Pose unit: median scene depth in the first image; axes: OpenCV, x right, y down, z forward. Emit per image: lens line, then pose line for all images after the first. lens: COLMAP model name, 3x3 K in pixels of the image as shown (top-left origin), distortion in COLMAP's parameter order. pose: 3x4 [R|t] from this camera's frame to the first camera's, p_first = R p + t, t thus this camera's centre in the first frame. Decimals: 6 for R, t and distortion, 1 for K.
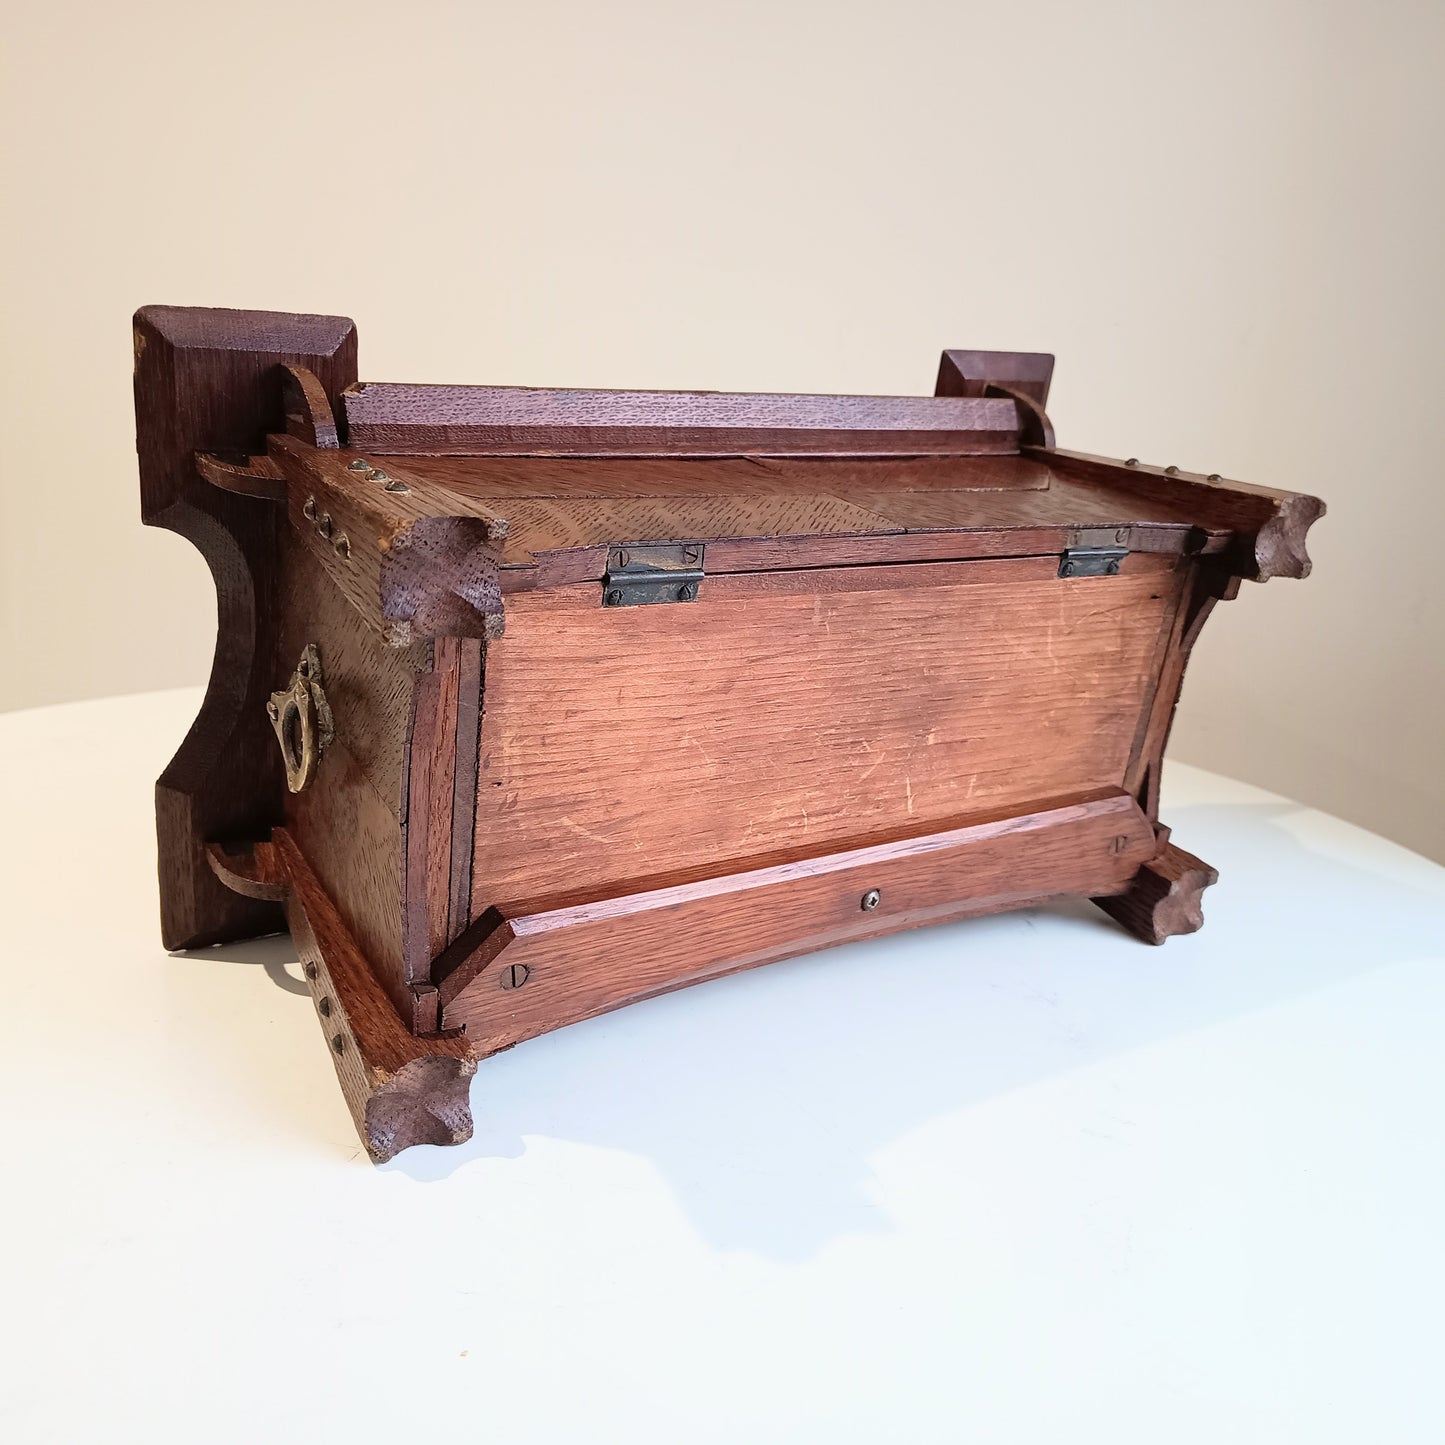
lens RADIAL K [[1336.2, 0, 722.5], [0, 1336.2, 722.5], [0, 0, 1]] dist [0.031881, -0.018167]
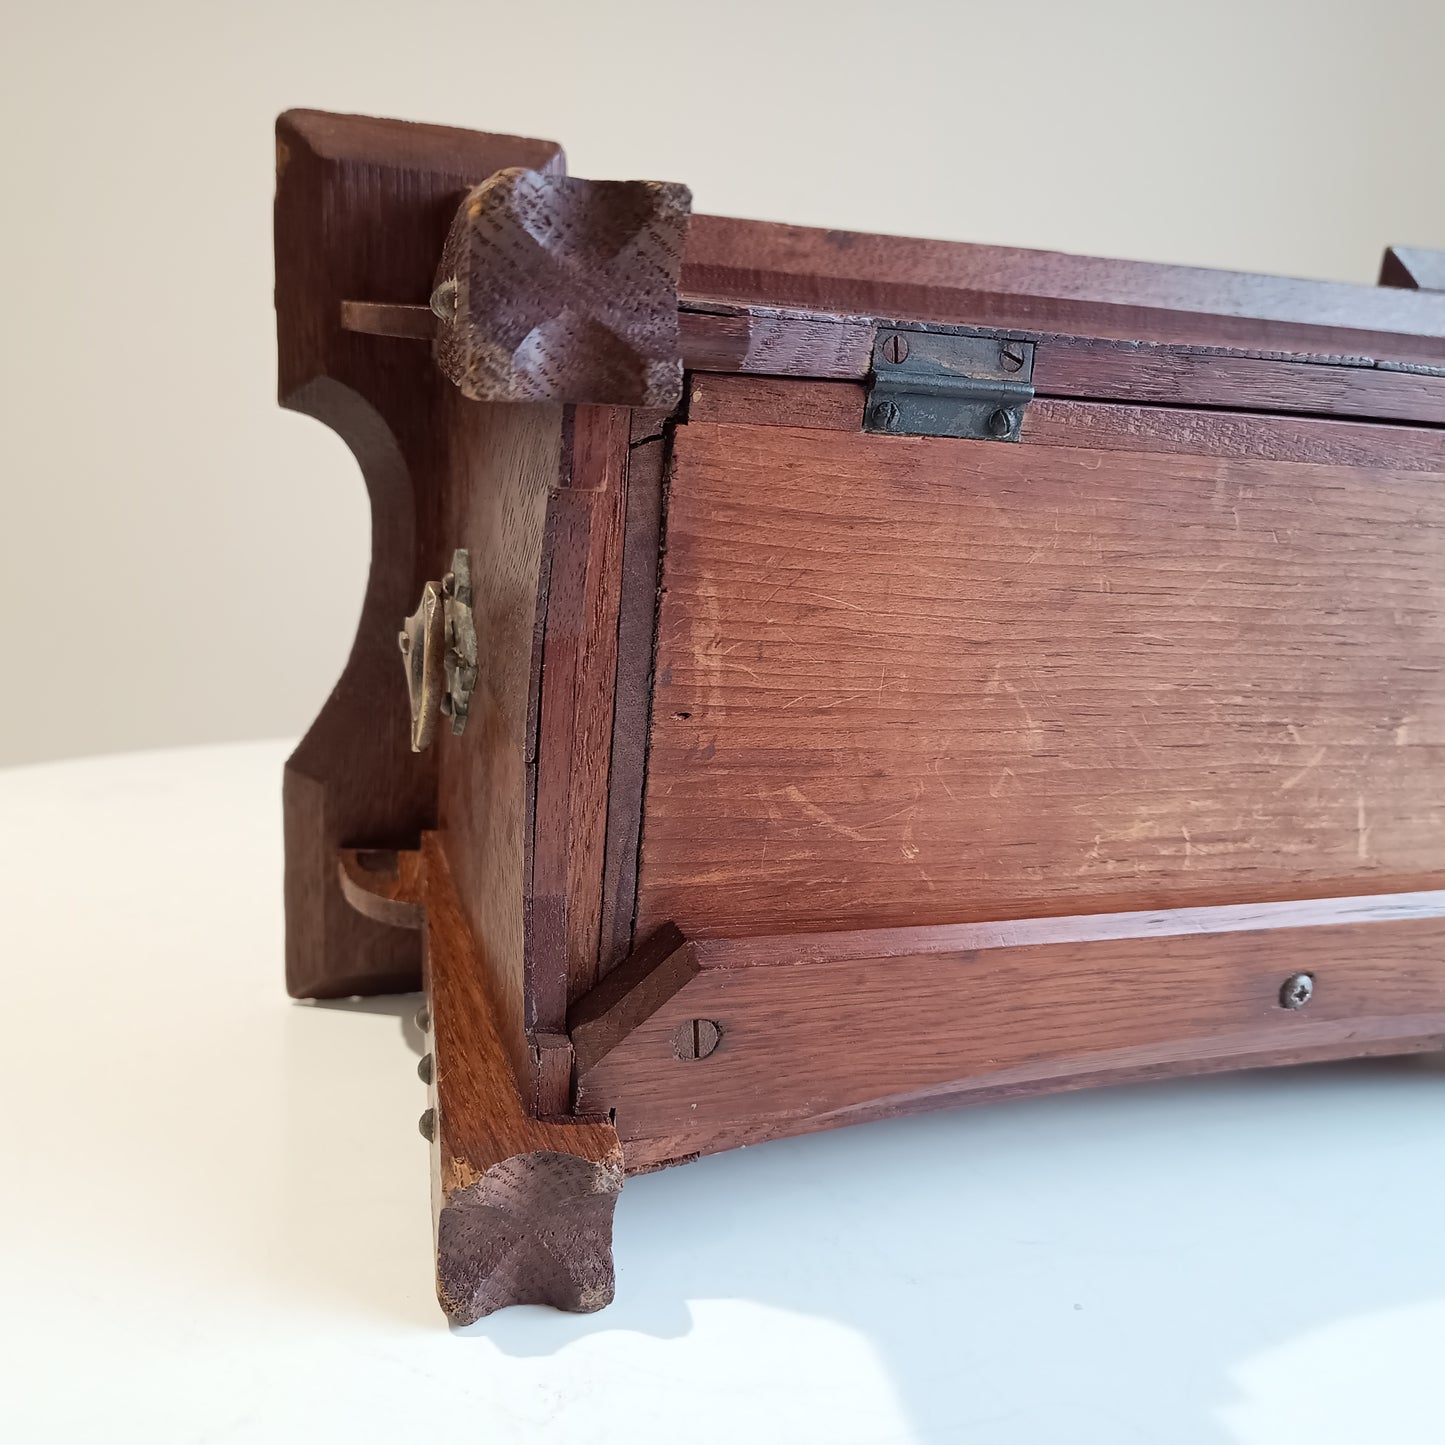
lens RADIAL K [[1336.2, 0, 722.5], [0, 1336.2, 722.5], [0, 0, 1]] dist [0.031881, -0.018167]
pose [[0.971187, 0.027992, -0.236668, -0.002486], [-0.058940, 0.990440, -0.124719, 0.115265], [0.230914, 0.135075, 0.963553, 0.368503]]
